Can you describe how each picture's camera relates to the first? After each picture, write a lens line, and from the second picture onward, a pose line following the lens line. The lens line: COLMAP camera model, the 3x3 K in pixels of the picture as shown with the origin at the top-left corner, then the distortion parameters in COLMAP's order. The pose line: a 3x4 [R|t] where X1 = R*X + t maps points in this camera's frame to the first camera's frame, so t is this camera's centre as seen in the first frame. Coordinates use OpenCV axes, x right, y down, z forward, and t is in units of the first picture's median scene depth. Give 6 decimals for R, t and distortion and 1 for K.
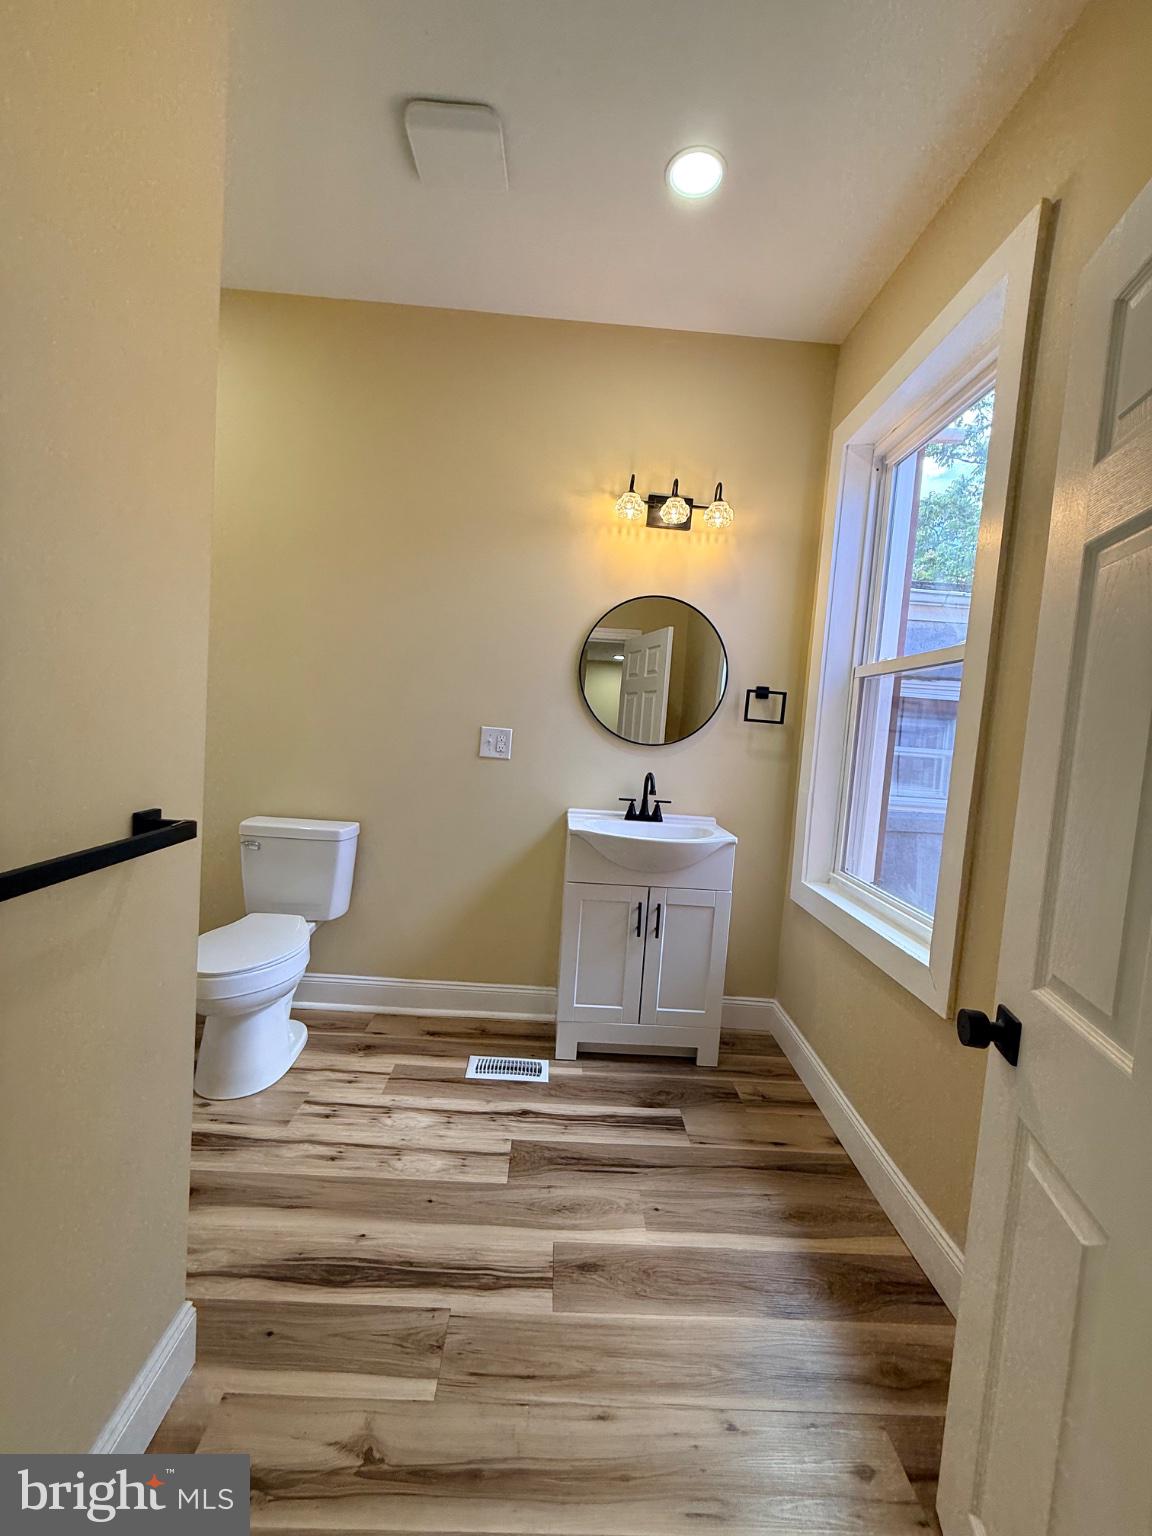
lens RADIAL K [[611.1, 0, 572.1], [0, 611.1, 765.4], [0, 0, 1]] dist [0.001069, 0.000241]
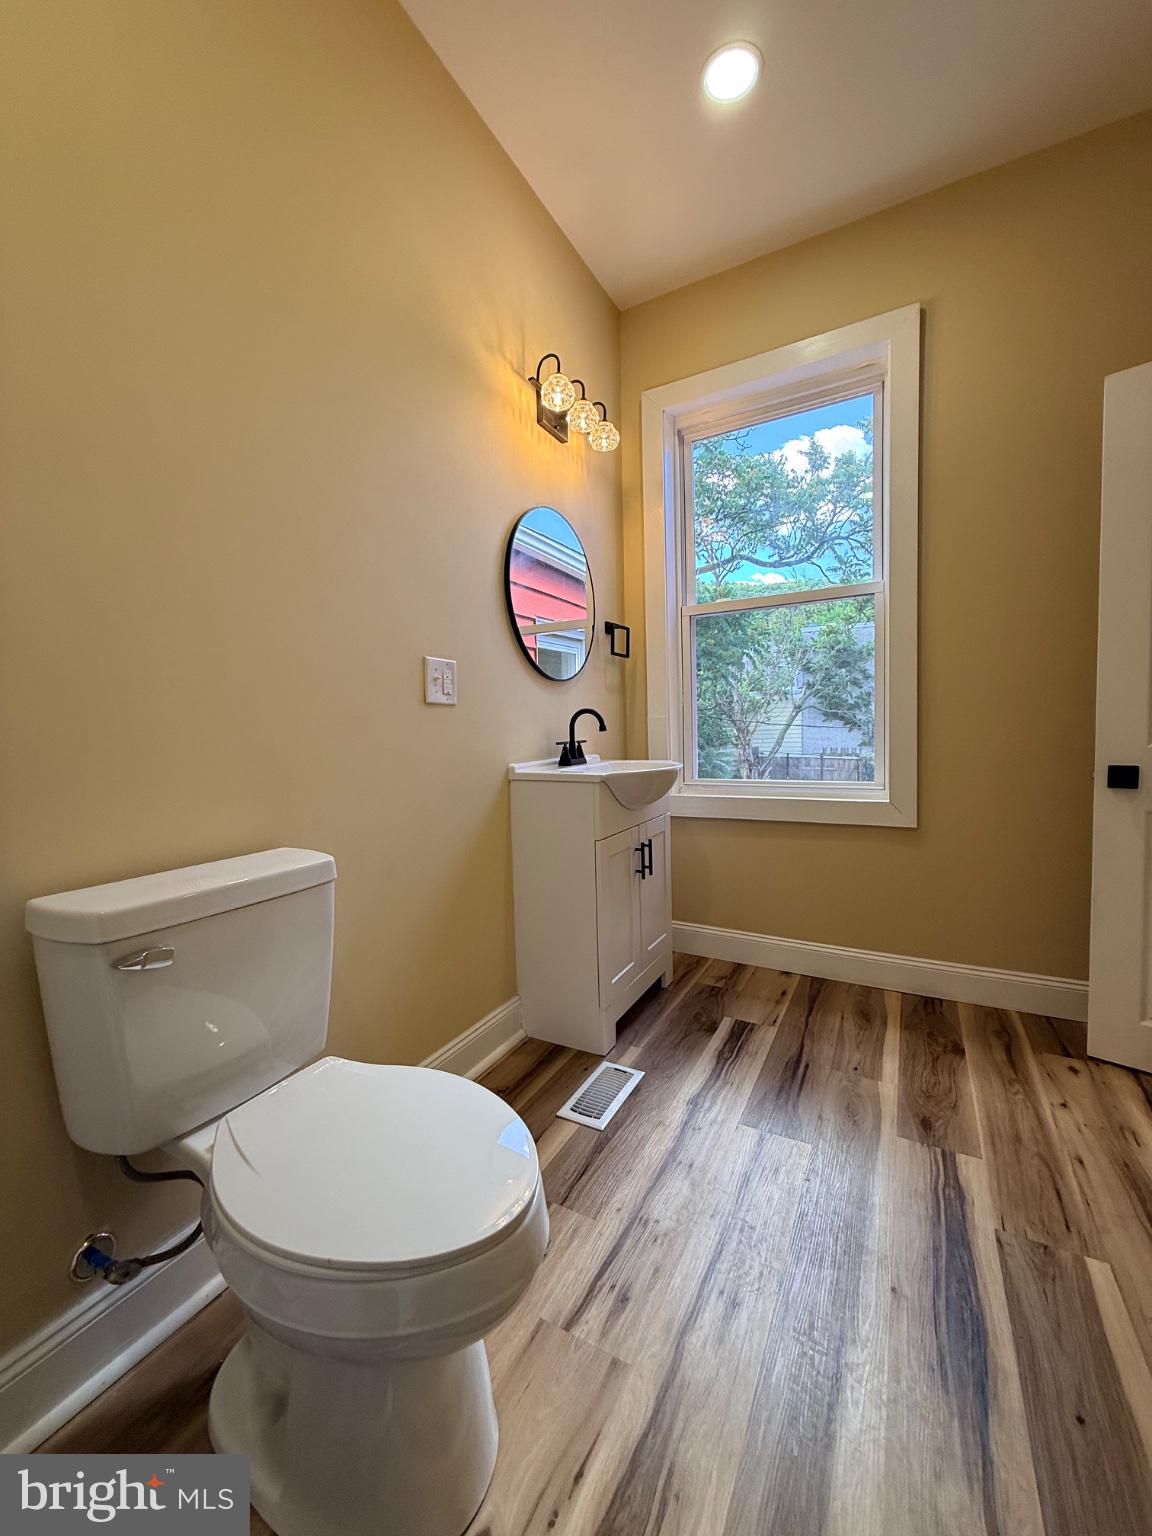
lens RADIAL K [[616.1, 0, 576.0], [0, 616.1, 768.0], [0, 0, 1]] dist [0.006910, 0.000445]
pose [[0.494443, -0.138559, 0.858095, -0.817422], [0.118754, 0.988724, 0.091224, 0.016773], [-0.861060, 0.056797, 0.505322, 0.681239]]
